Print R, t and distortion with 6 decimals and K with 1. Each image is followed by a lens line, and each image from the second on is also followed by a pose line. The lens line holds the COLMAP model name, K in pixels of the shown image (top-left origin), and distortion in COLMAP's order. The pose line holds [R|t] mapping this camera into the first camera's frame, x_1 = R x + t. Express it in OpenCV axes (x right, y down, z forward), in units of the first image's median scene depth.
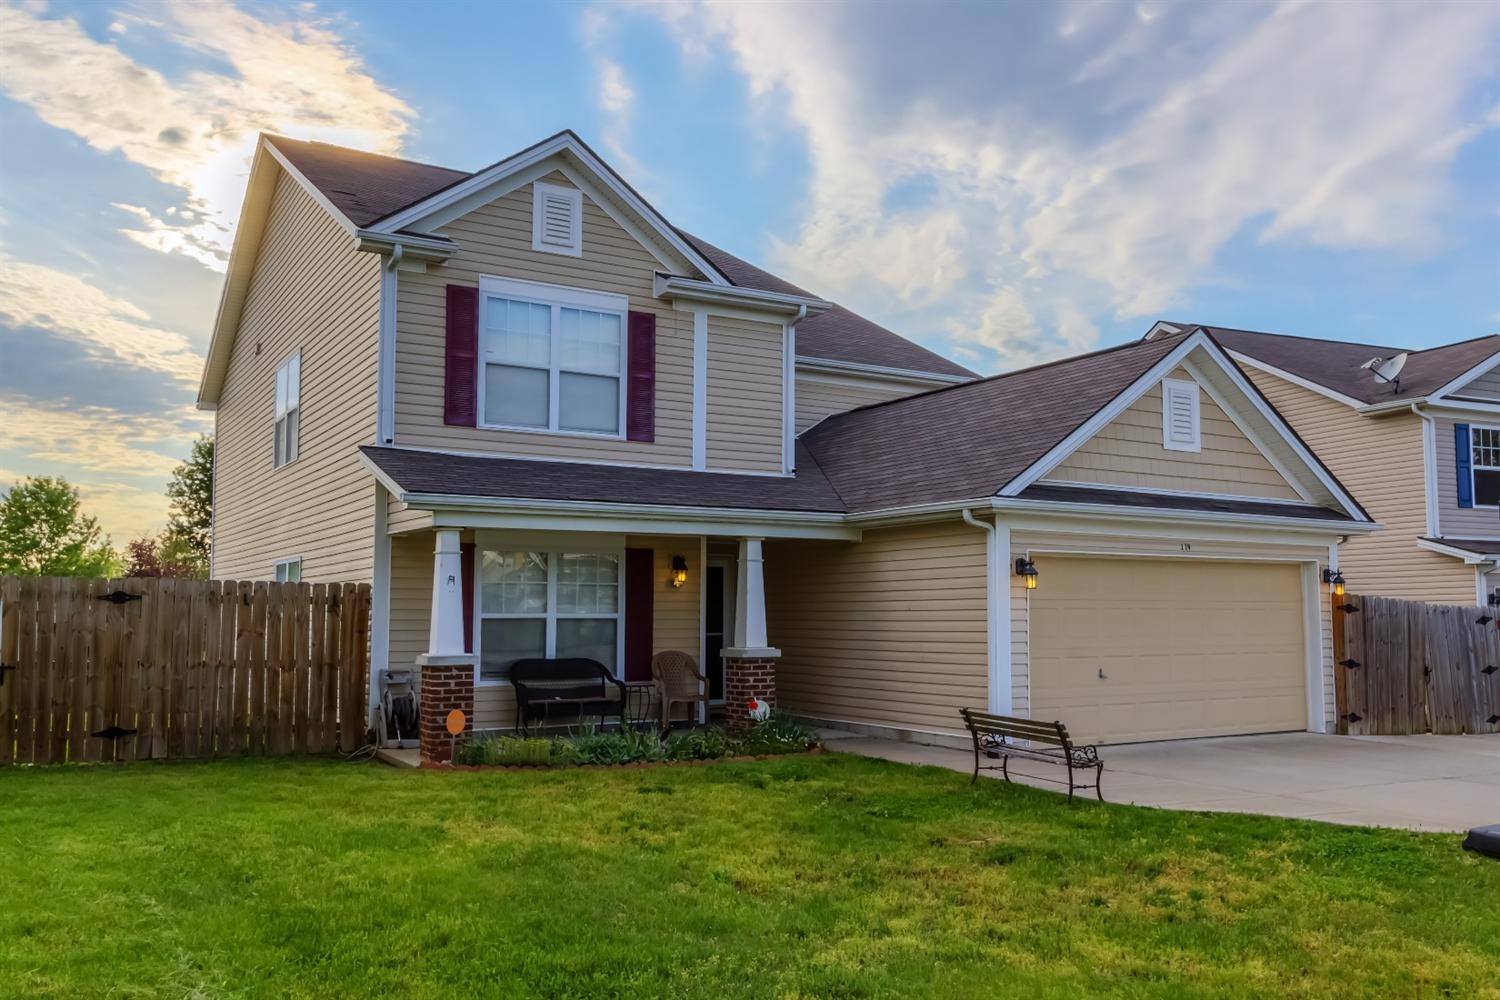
lens RADIAL K [[1232.4, 0, 751.4], [0, 1232.4, 504.0], [0, 0, 1]] dist [0.001069, 0.003478]
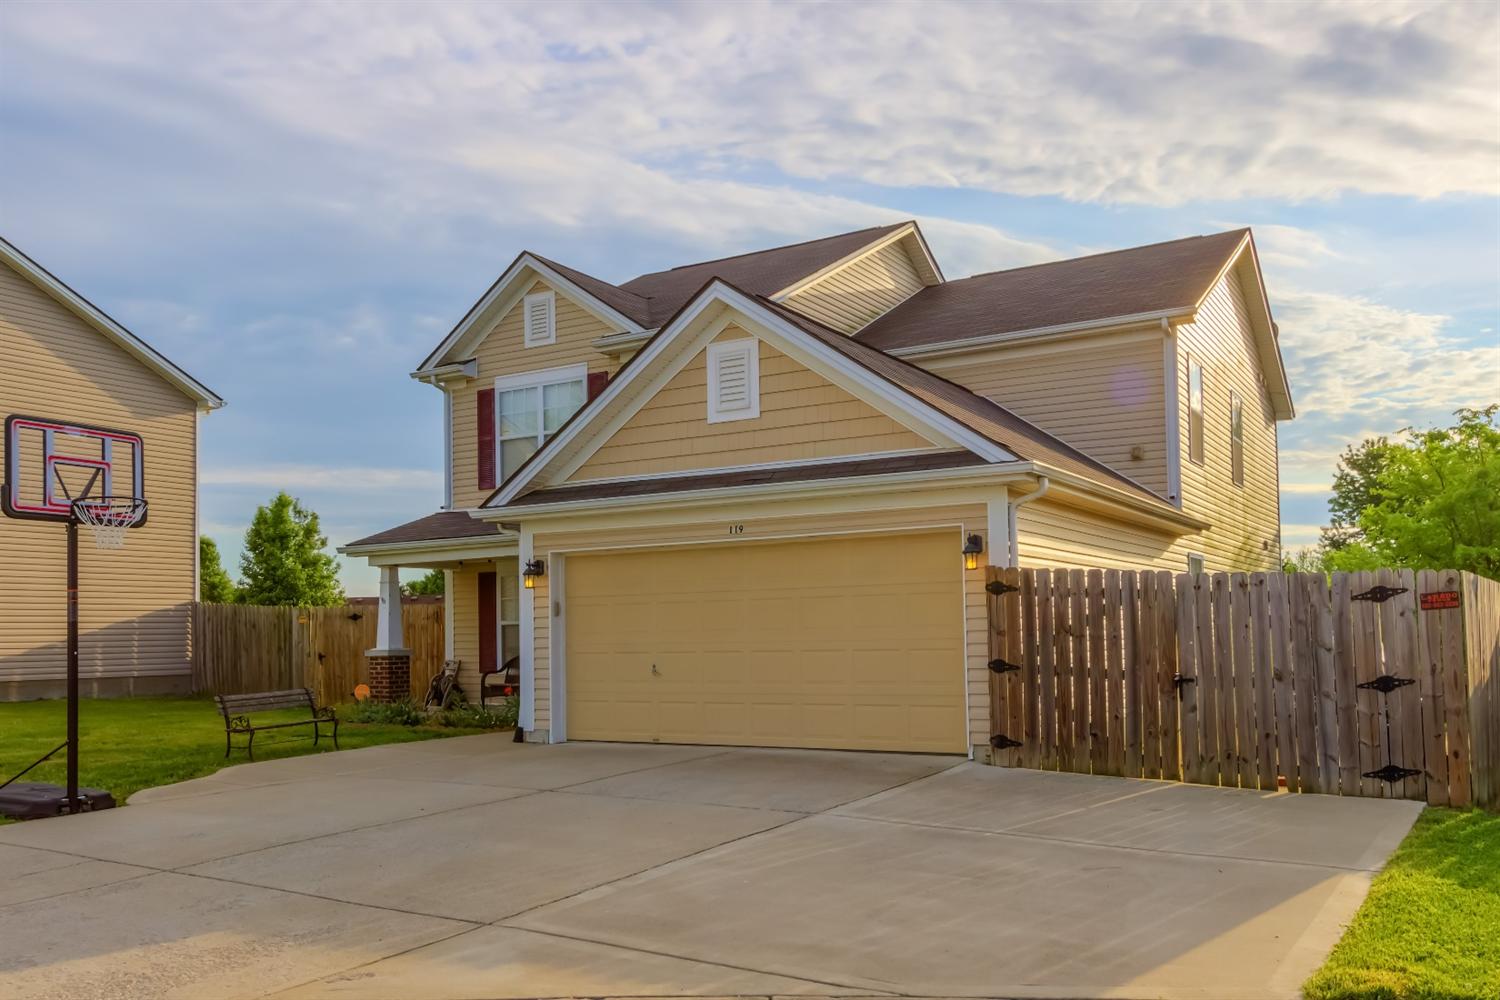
lens RADIAL K [[1228.8, 0, 755.2], [0, 1228.8, 571.5], [0, 0, 1]] dist [-0.008791, -0.005219]
pose [[0.468470, -0.057366, -0.881615, 1.117665], [0.093906, 0.995470, -0.014875, 0.078326], [0.878475, -0.075820, 0.471735, 0.588450]]
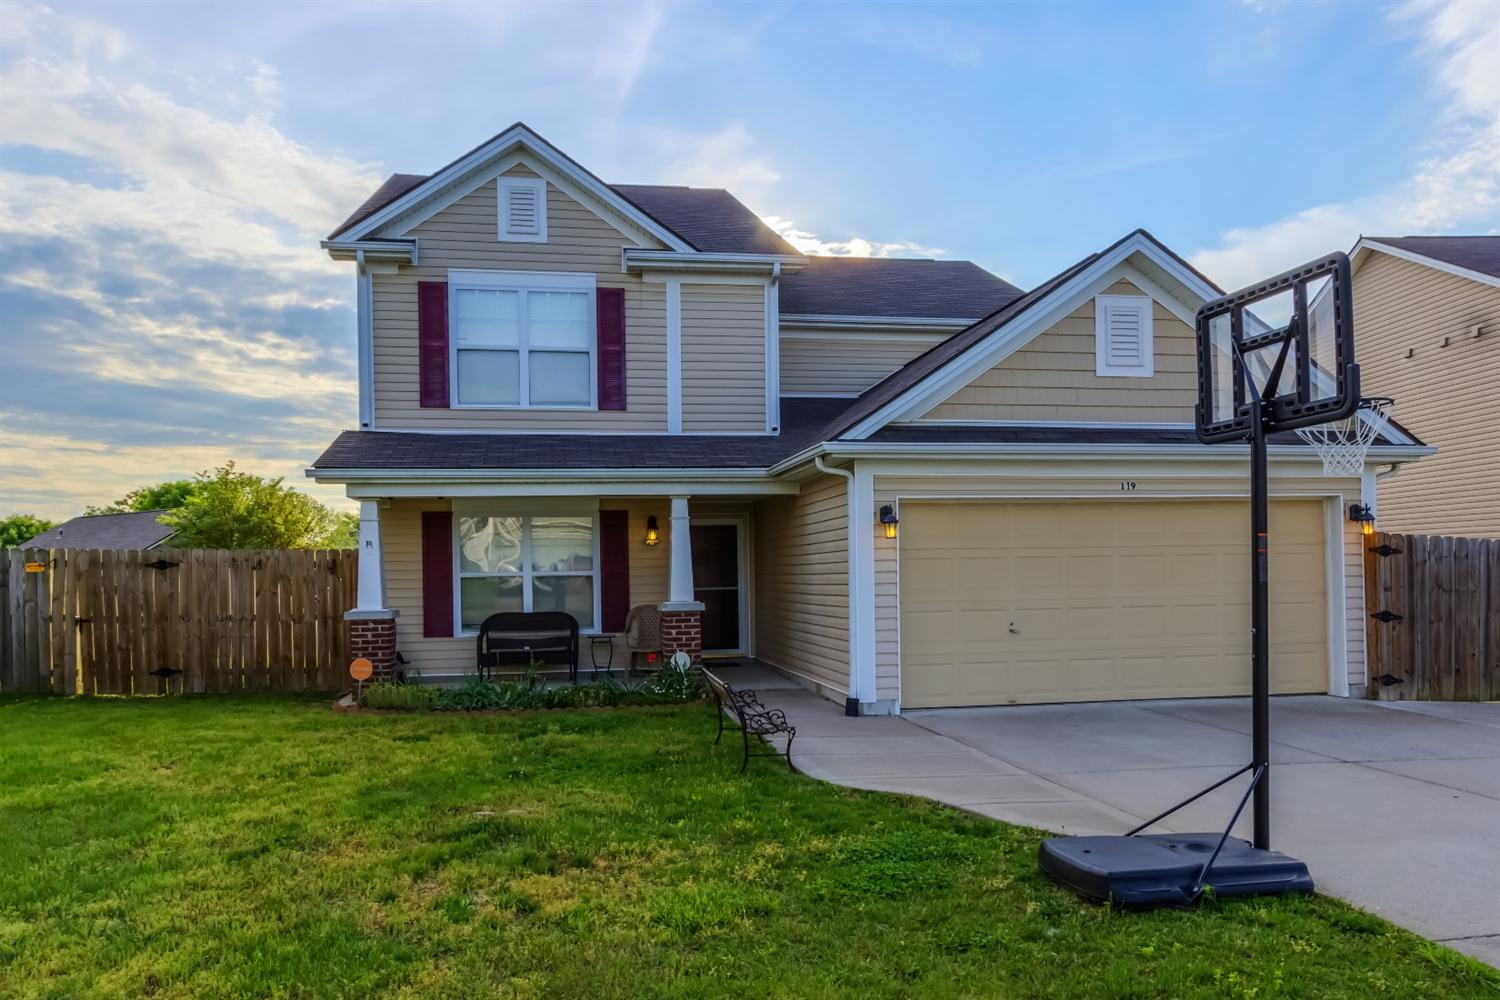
lens RADIAL K [[1044.3, 0, 736.6], [0, 1044.3, 555.8], [0, 0, 1]] dist [0.003672, -0.001046]
pose [[0.930922, -0.020939, -0.364618, 0.358825], [0.049088, 0.996470, 0.068104, 0.019898], [0.361905, -0.081297, 0.928663, 0.197209]]
